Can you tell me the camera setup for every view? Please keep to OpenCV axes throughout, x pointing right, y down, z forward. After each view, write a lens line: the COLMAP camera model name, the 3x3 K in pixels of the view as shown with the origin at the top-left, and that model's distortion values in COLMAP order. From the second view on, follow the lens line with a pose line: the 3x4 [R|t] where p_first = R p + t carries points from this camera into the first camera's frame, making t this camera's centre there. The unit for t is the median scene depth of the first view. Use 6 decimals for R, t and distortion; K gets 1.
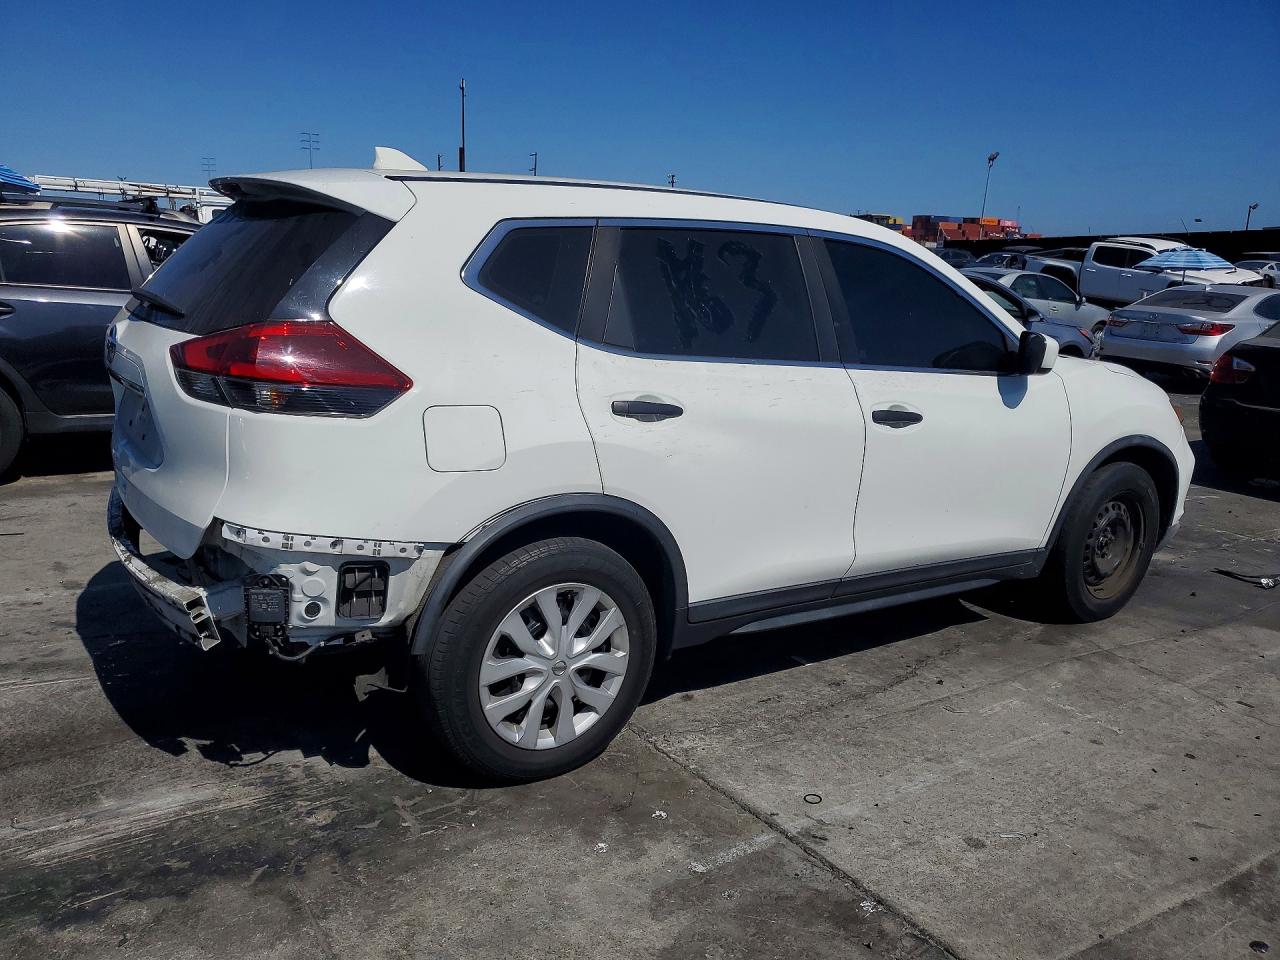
lens RADIAL K [[1003.9, 0, 629.2], [0, 1003.9, 476.3], [0, 0, 1]] dist [-0.002552, 0.030821]
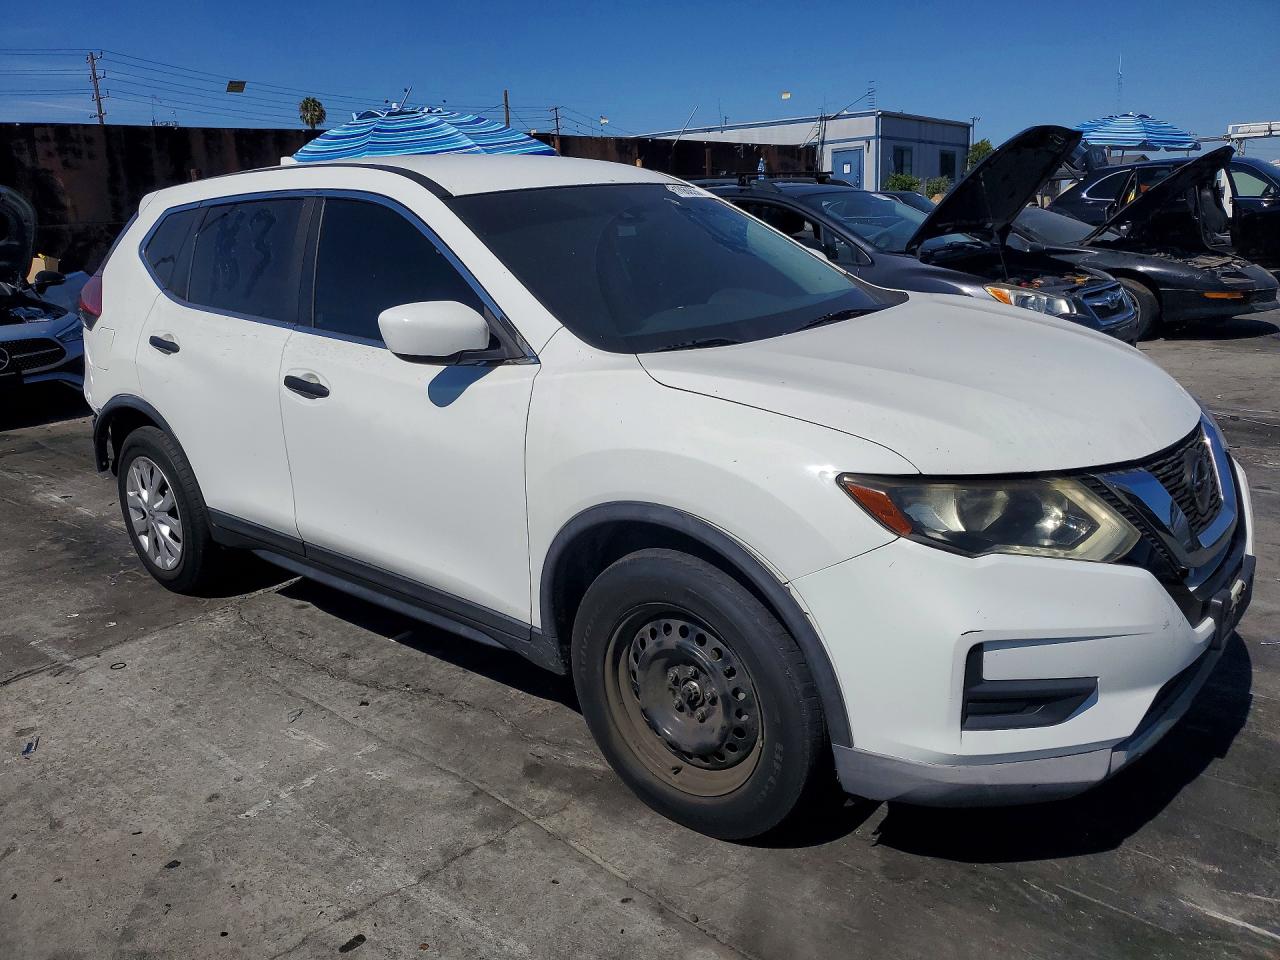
lens RADIAL K [[1003.9, 0, 646.4], [0, 1003.9, 470.2], [0, 0, 1]] dist [-0.002552, 0.030821]
pose [[0.282753, 0.202108, -0.937658, 1.460831], [-0.163804, 0.973364, 0.160409, -0.216519], [0.945103, 0.108236, 0.308327, 1.191060]]
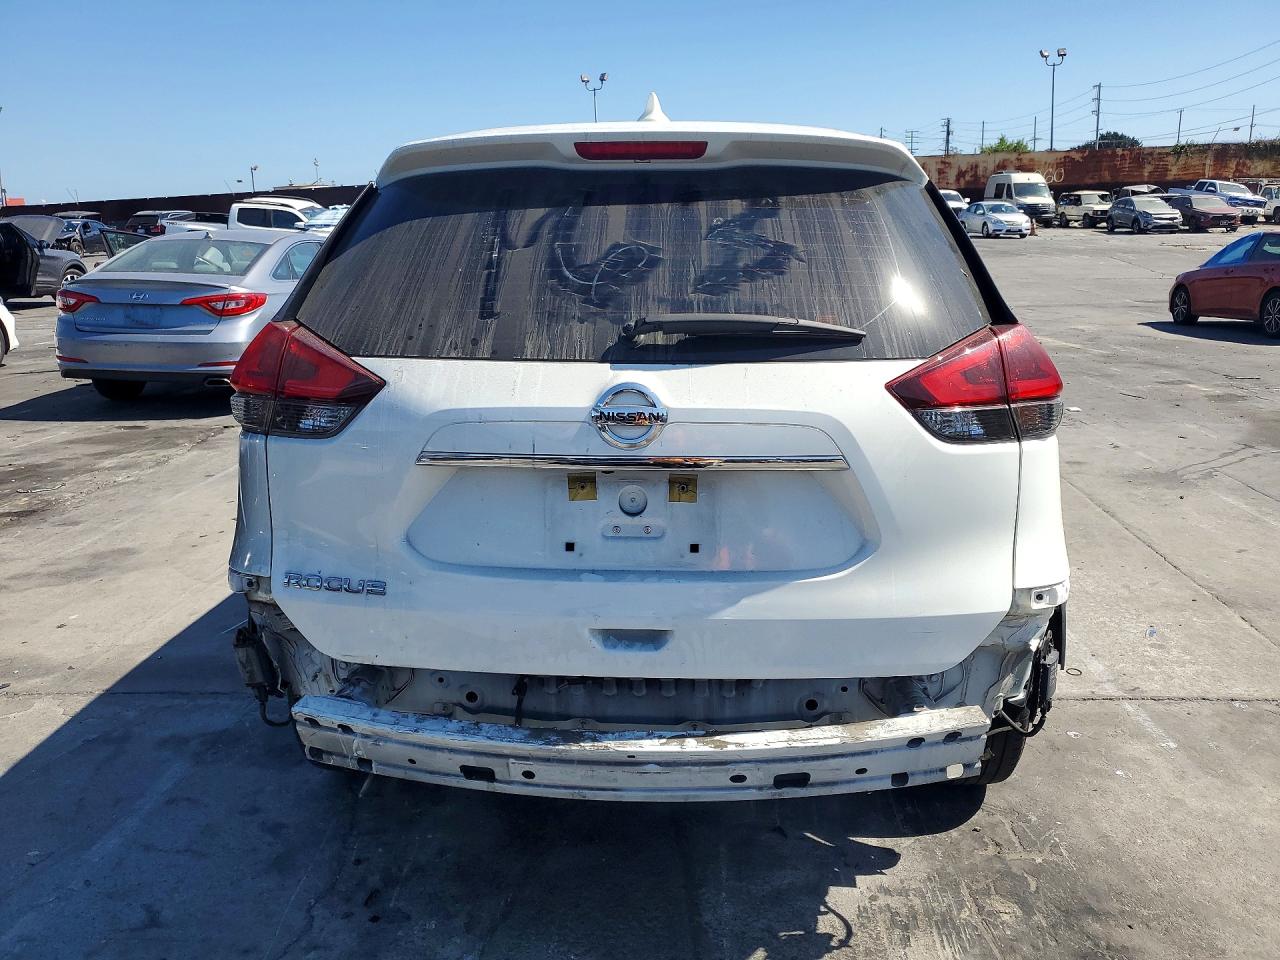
lens RADIAL K [[1003.9, 0, 641.4], [0, 1003.9, 470.2], [0, 0, 1]] dist [-0.002552, 0.030821]
pose [[0.592612, -0.239190, 0.769155, -0.960616], [0.215704, 0.967142, 0.134566, -0.175745], [-0.776069, 0.086165, 0.624734, 0.627007]]
